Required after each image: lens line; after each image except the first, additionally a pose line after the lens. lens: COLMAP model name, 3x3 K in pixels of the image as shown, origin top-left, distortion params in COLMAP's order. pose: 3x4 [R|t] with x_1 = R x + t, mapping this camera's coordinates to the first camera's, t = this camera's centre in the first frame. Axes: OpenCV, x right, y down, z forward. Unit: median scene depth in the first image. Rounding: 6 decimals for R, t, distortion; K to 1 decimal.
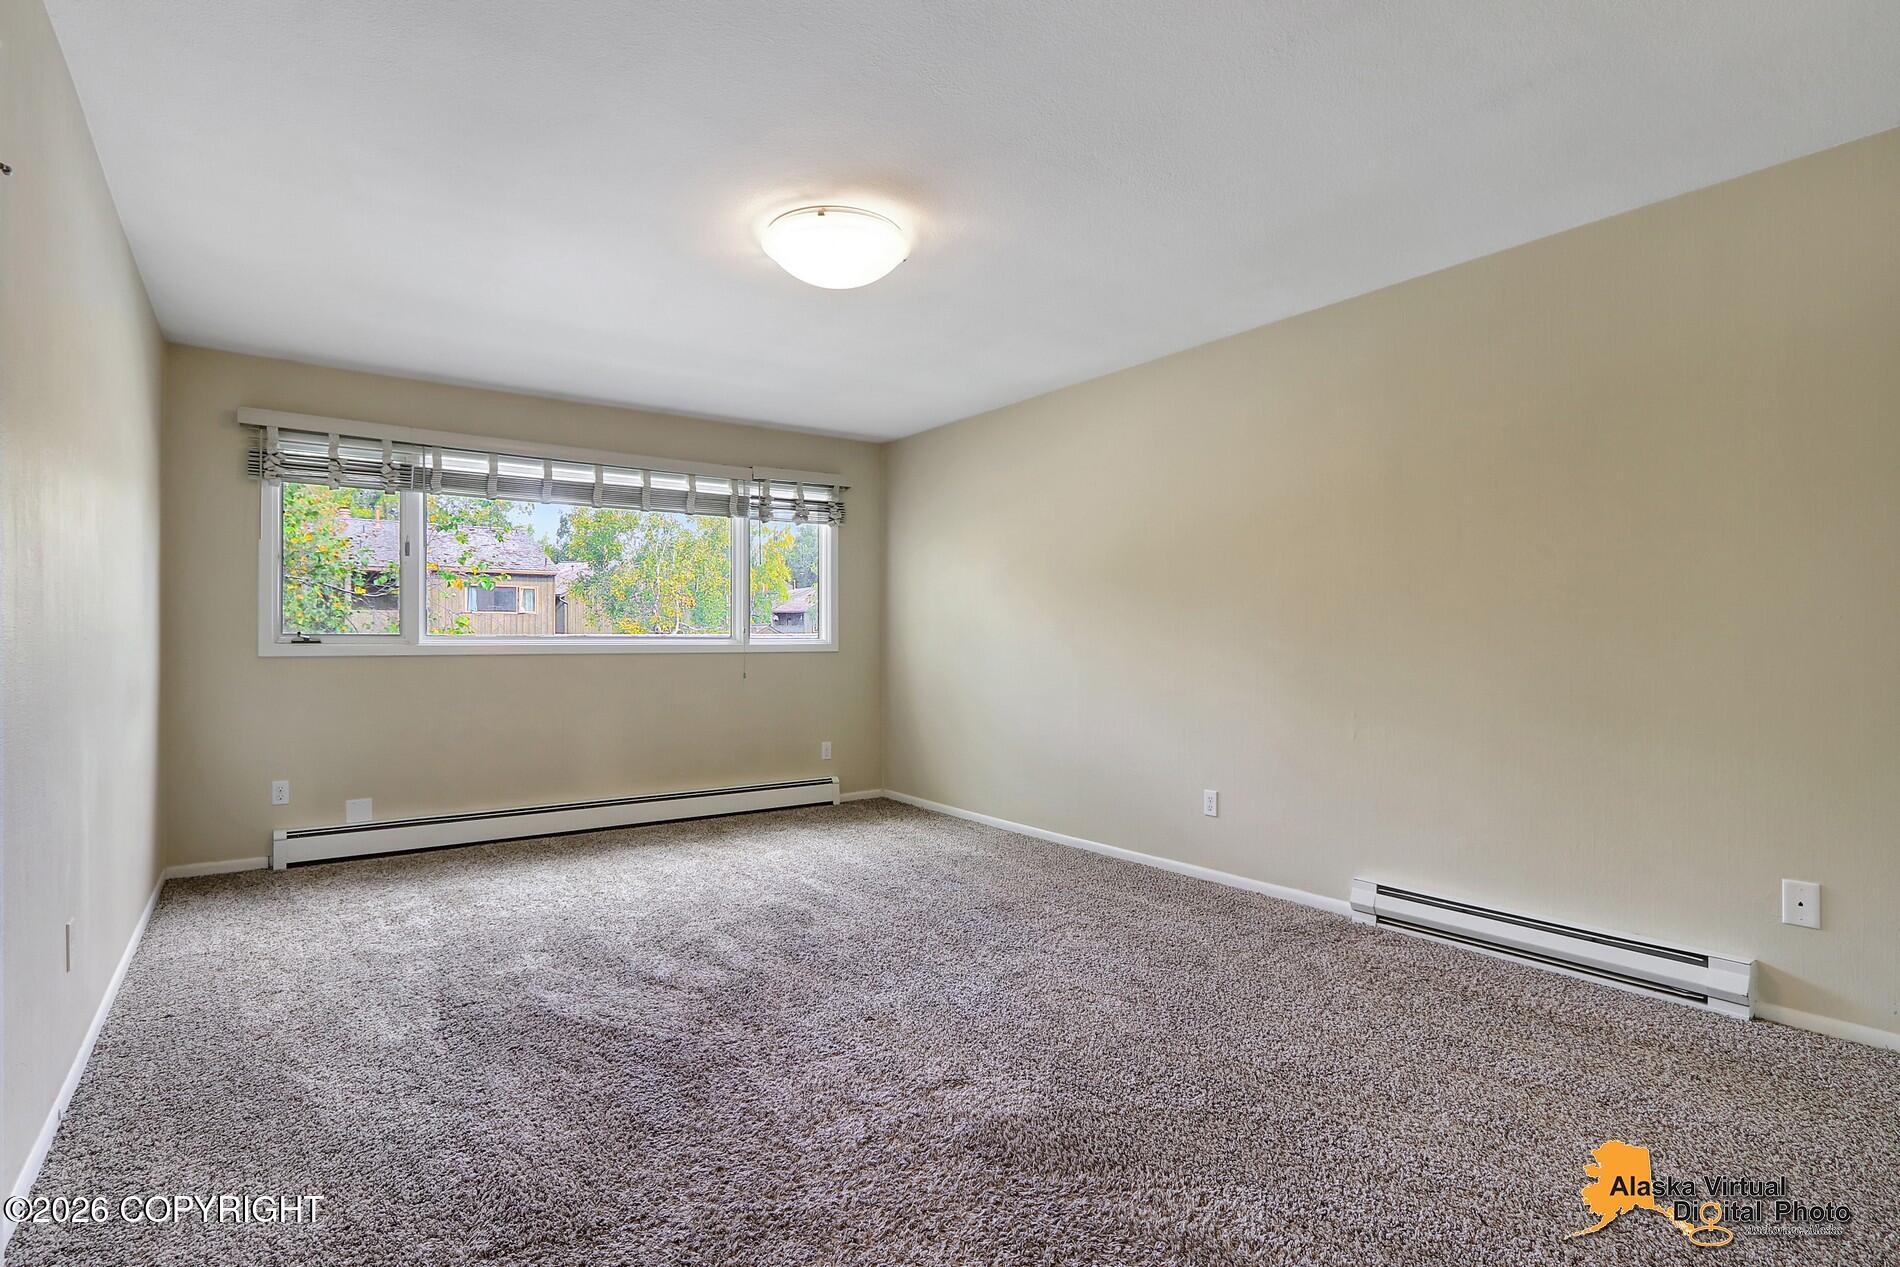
lens RADIAL K [[912.8, 0, 946.5], [0, 912.8, 638.1], [0, 0, 1]] dist [-0.001592, 0.002598]
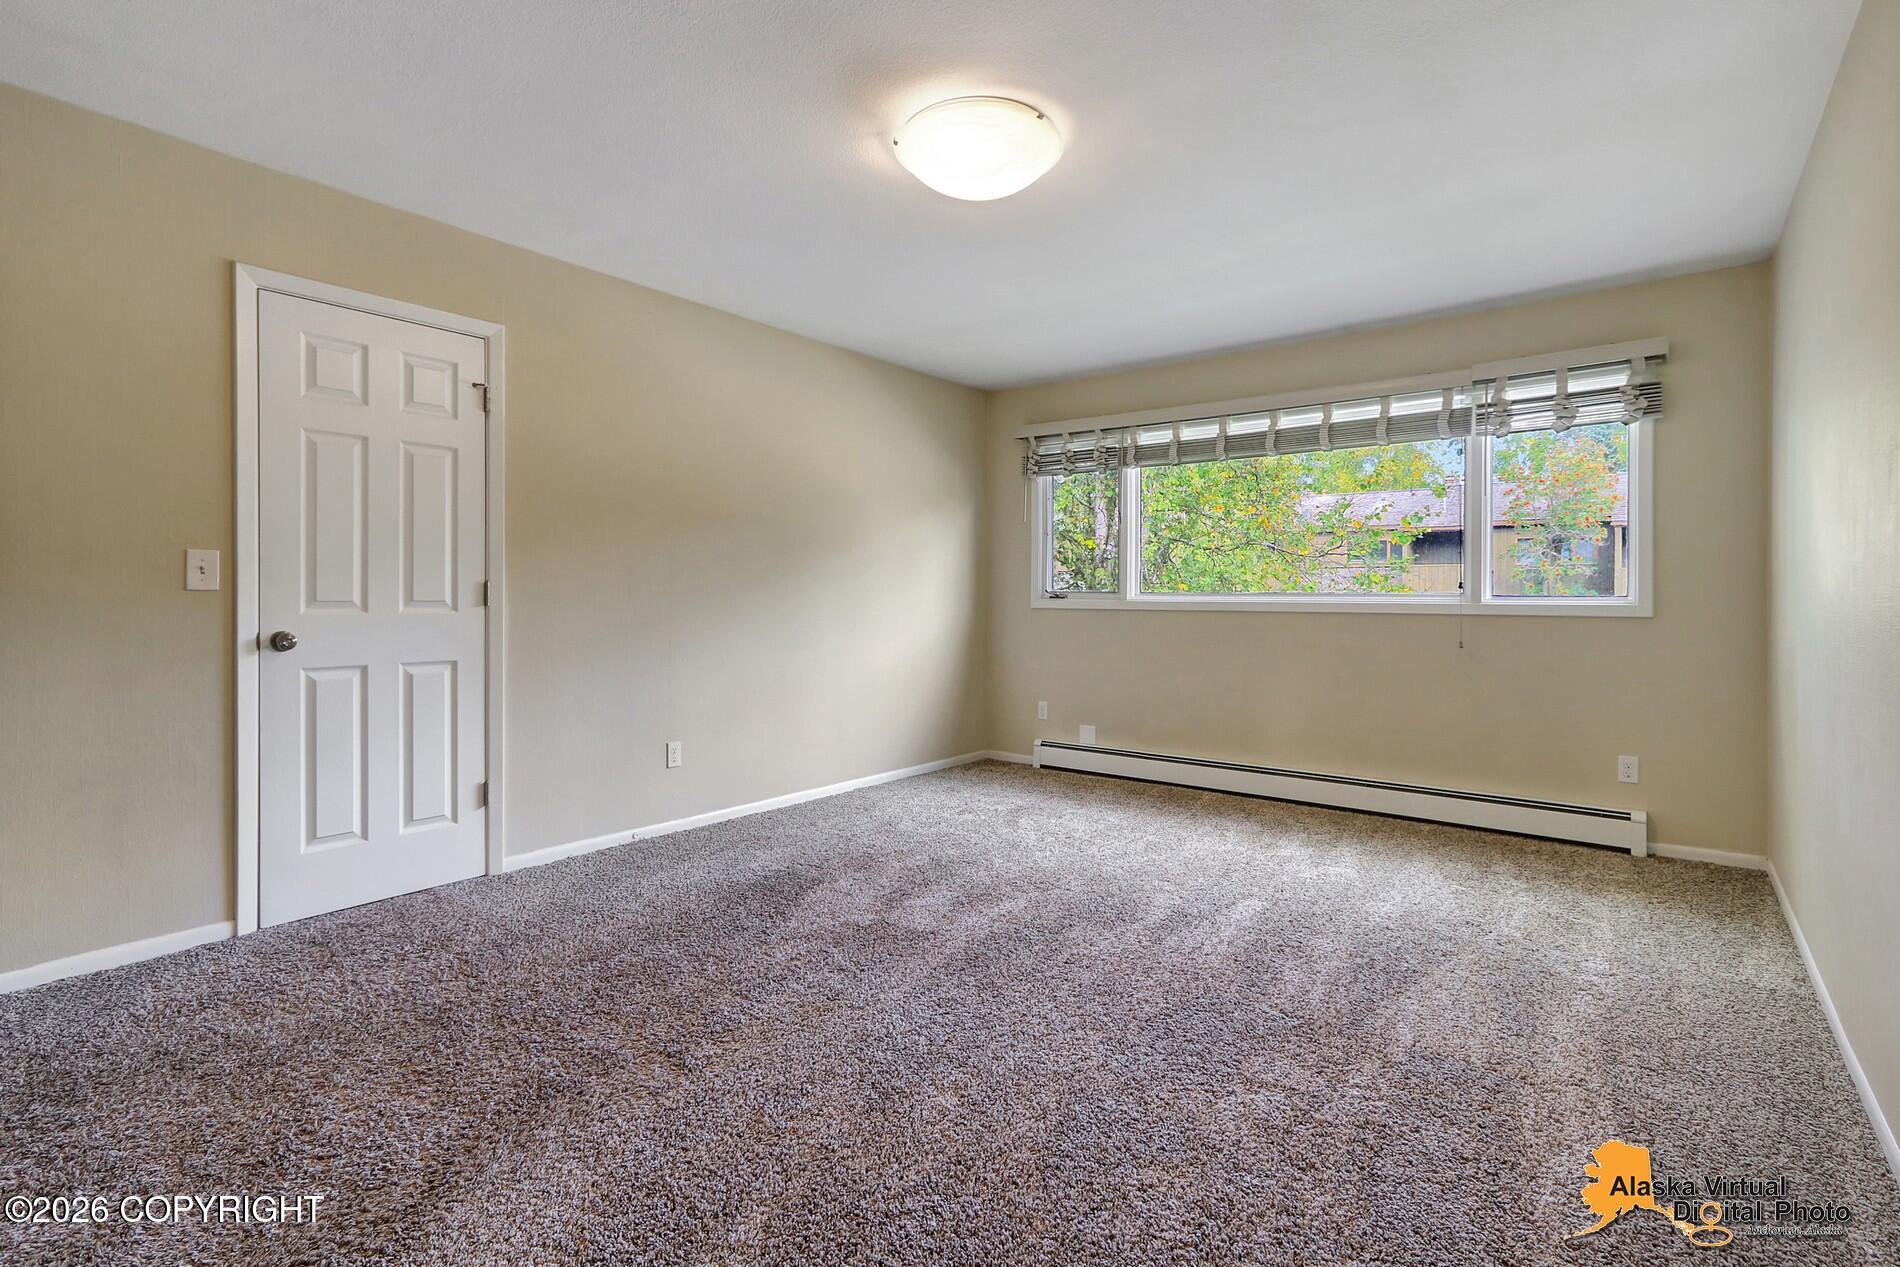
lens RADIAL K [[912.8, 0, 965.1], [0, 912.8, 601.8], [0, 0, 1]] dist [-0.001592, 0.002598]
pose [[0.281928, 0.009148, -0.959392, 0.459134], [-0.003615, 0.999958, 0.008473, 0.000030], [0.959429, 0.001080, 0.281949, 0.464112]]
